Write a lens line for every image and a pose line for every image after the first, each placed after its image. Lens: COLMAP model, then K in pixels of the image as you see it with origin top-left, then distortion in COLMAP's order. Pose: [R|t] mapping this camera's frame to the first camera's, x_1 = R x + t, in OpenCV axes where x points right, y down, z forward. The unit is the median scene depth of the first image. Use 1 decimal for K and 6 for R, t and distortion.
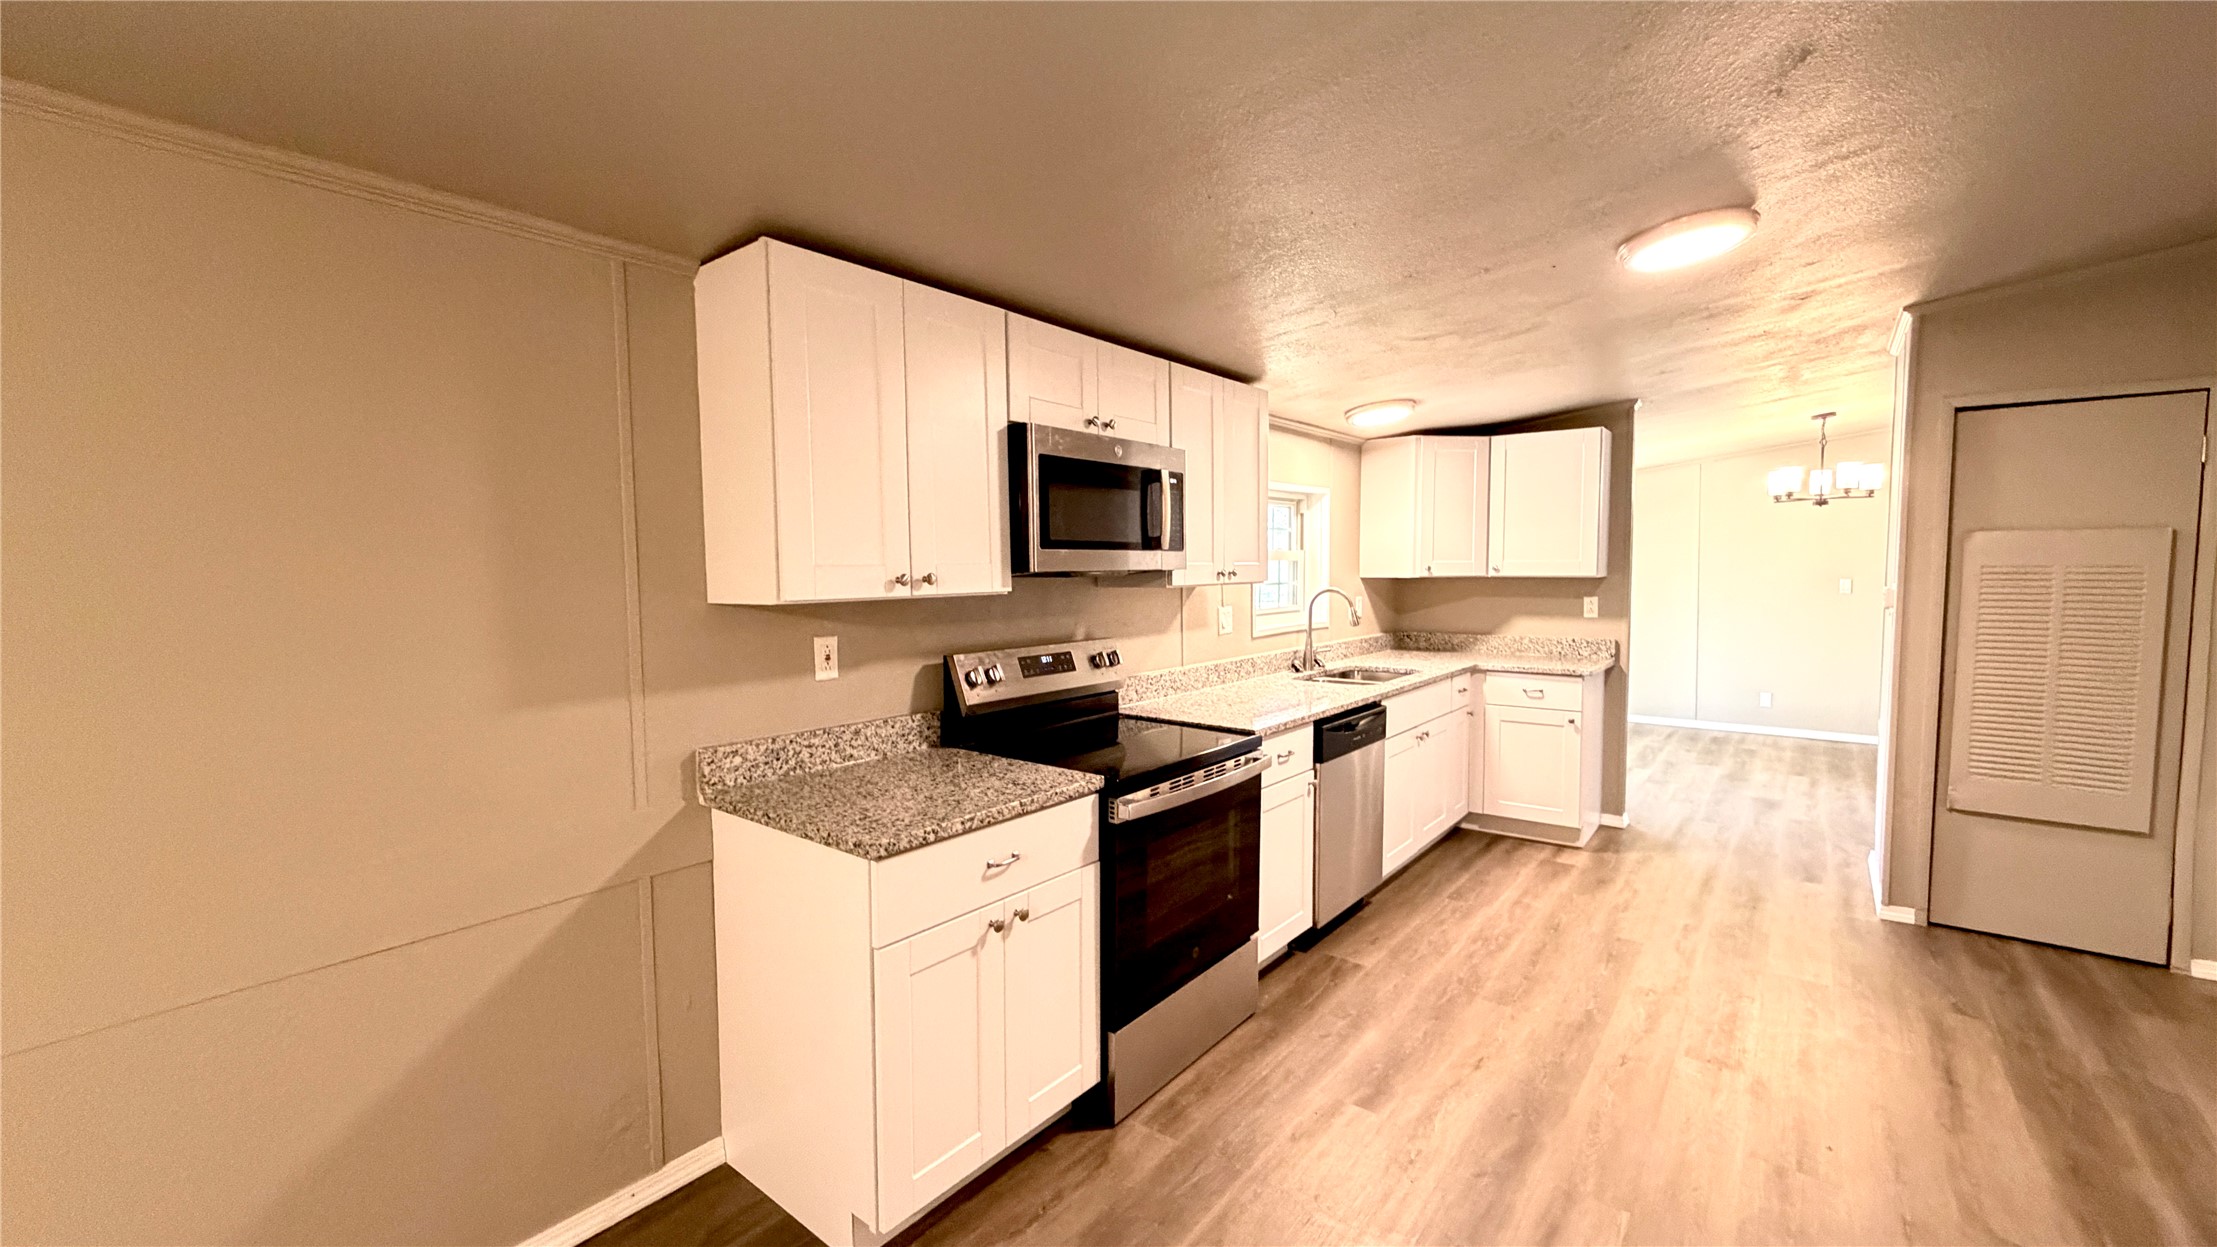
lens RADIAL K [[879.3, 0, 1108.5], [0, 879.3, 623.5], [0, 0, 1]] dist [0.001293, 0.000125]
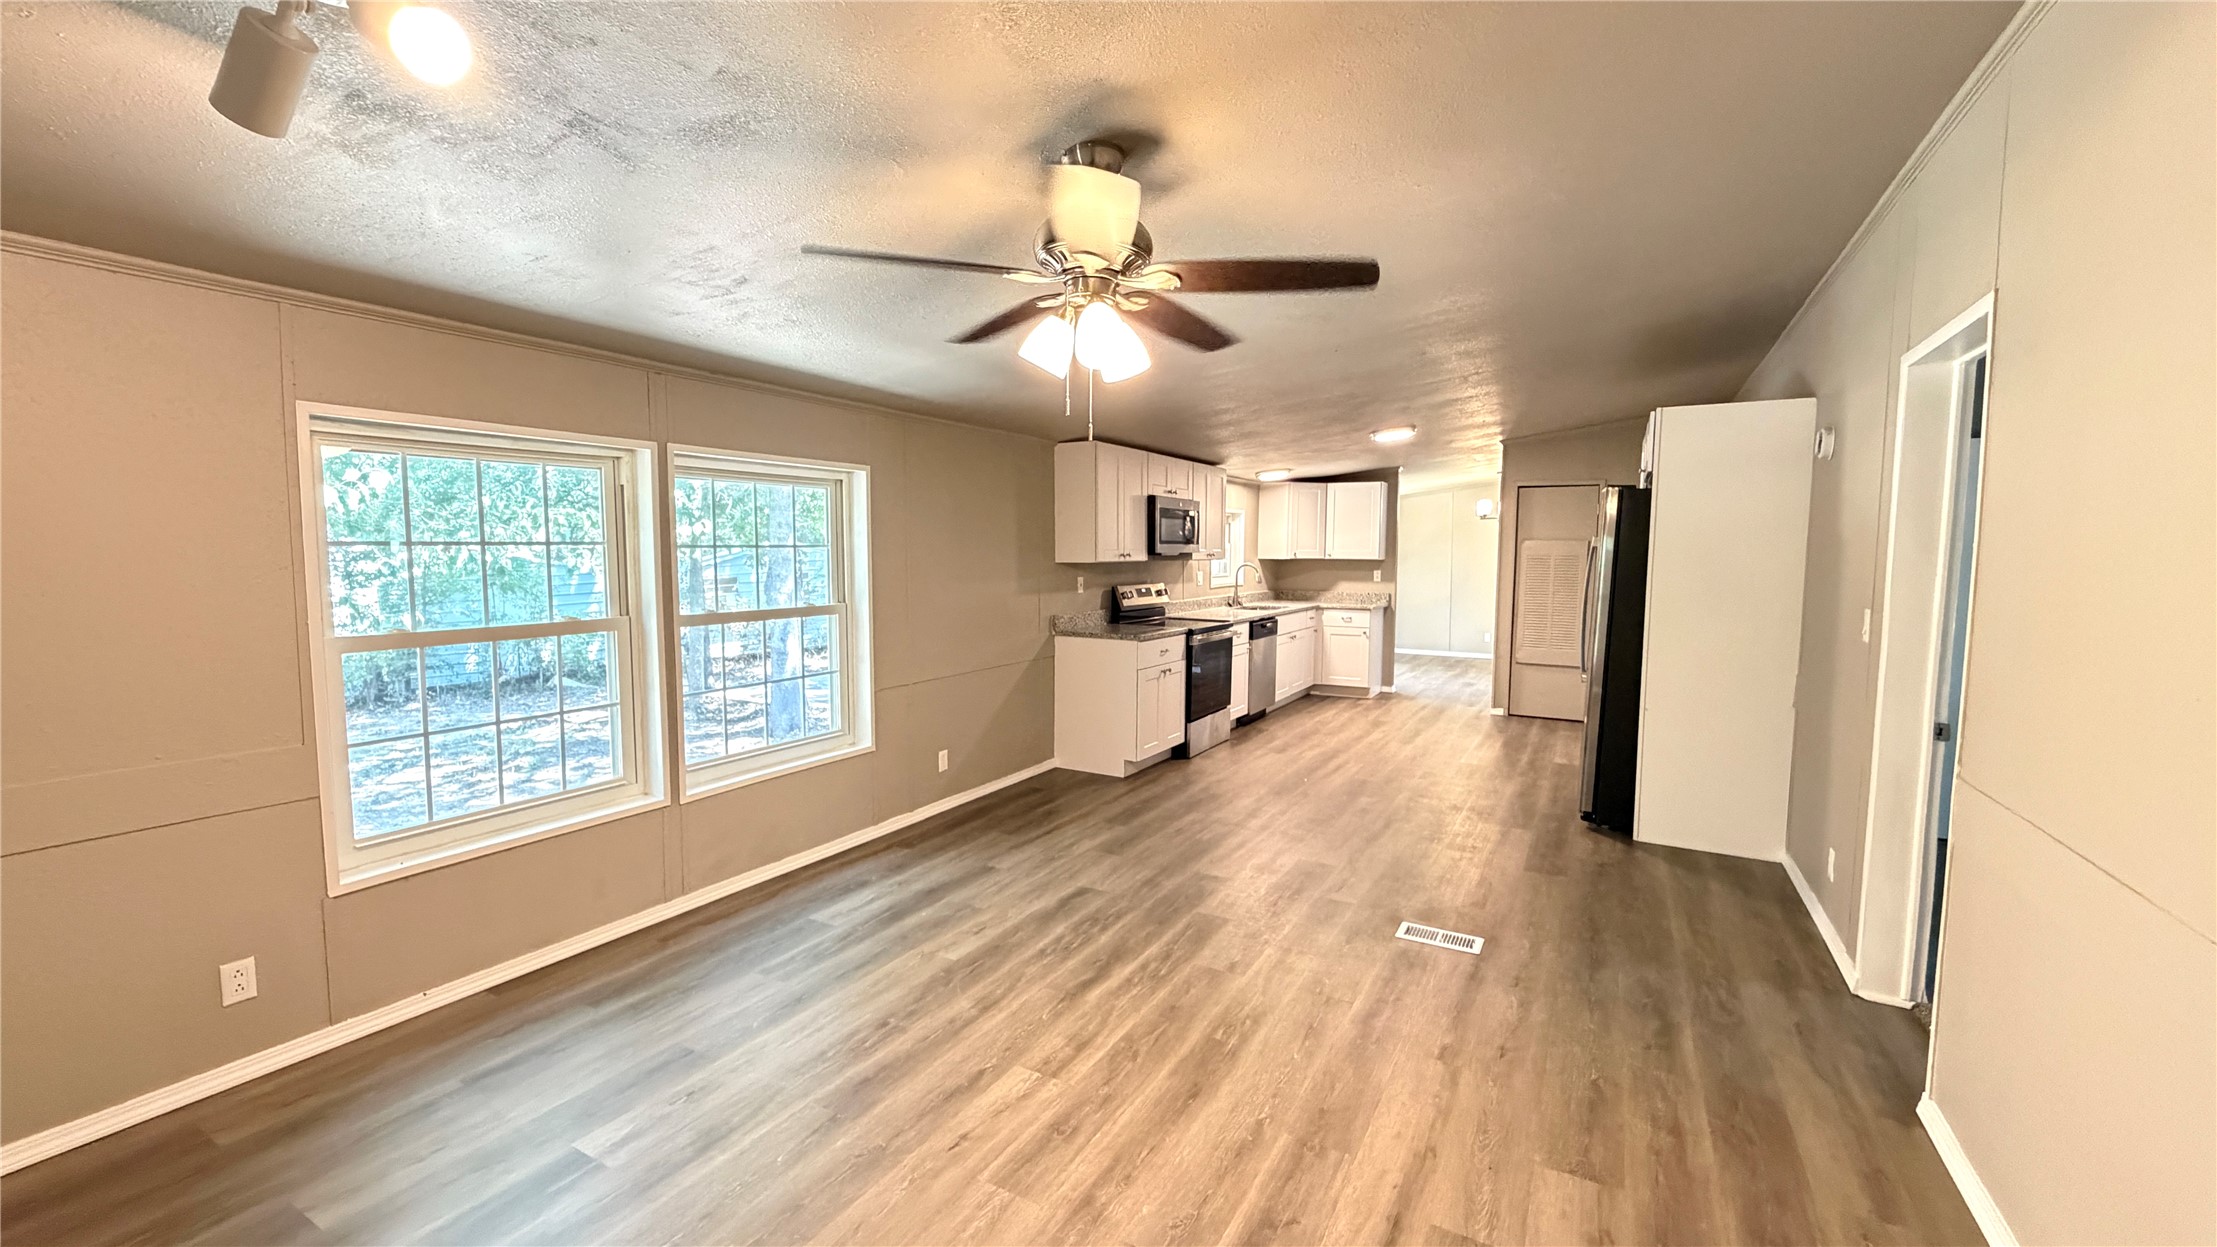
lens RADIAL K [[879.3, 0, 1108.5], [0, 879.3, 623.5], [0, 0, 1]] dist [0.001293, 0.000125]
pose [[0.987503, -0.000543, 0.157598, -0.433376], [-0.002143, 0.999855, 0.016871, 0.073115], [-0.157584, -0.016998, 0.987359, -1.056994]]
